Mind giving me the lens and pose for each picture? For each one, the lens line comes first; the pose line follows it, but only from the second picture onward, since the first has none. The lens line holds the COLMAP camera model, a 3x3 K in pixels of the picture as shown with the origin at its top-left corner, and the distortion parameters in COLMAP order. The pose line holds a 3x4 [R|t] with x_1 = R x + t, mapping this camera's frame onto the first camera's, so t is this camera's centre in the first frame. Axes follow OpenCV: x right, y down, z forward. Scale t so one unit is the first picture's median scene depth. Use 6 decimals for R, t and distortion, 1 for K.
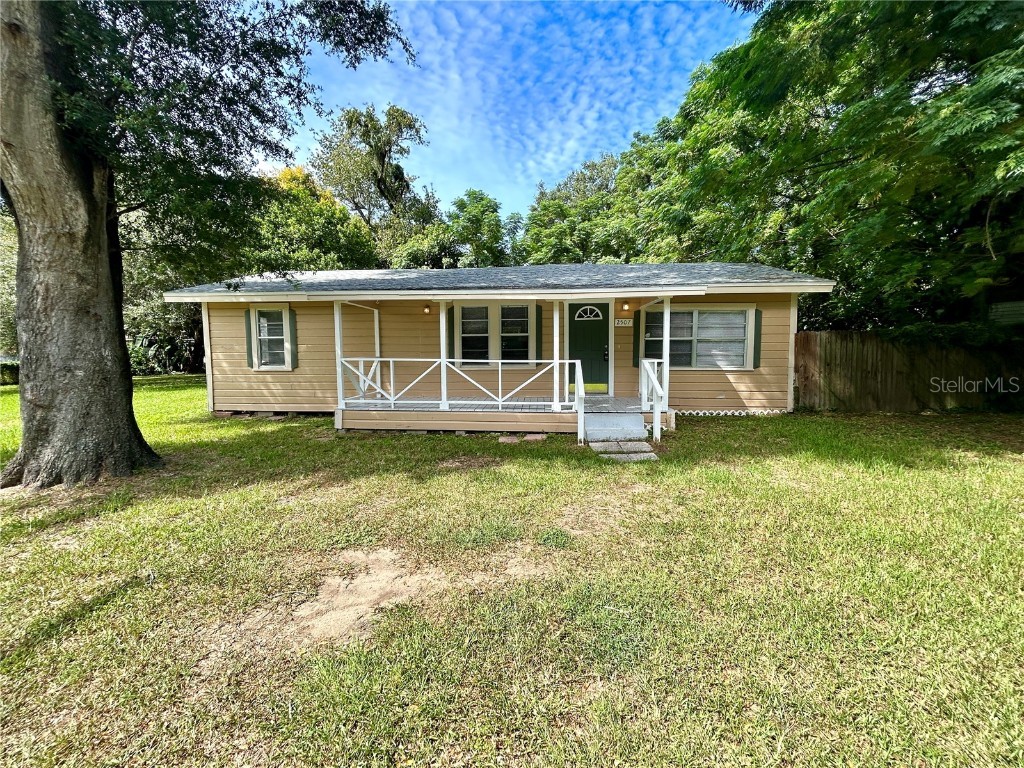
lens RADIAL K [[410.7, 0, 514.8], [0, 410.7, 375.2], [0, 0, 1]] dist [0.004947, -0.000591]
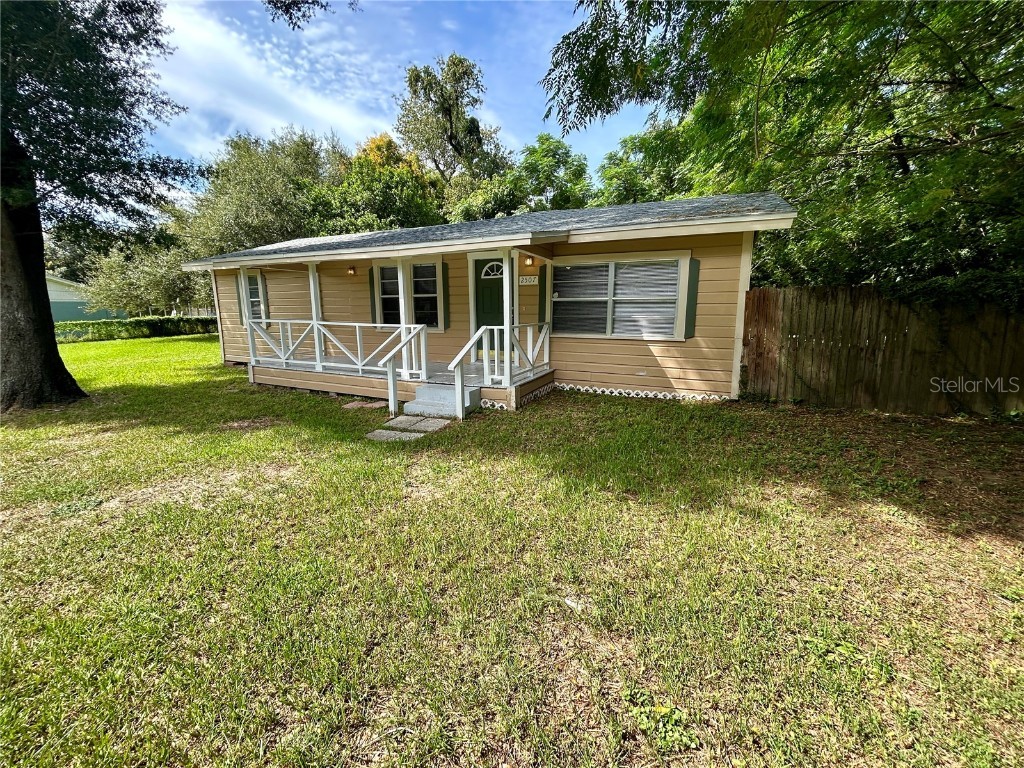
lens RADIAL K [[410.7, 0, 512.8], [0, 410.7, 376.7], [0, 0, 1]] dist [0.004947, -0.000591]
pose [[0.934894, 0.060530, -0.349728, 0.545547], [-0.022952, 0.993598, 0.110614, -0.023023], [0.354185, -0.095385, 0.930298, 0.175990]]
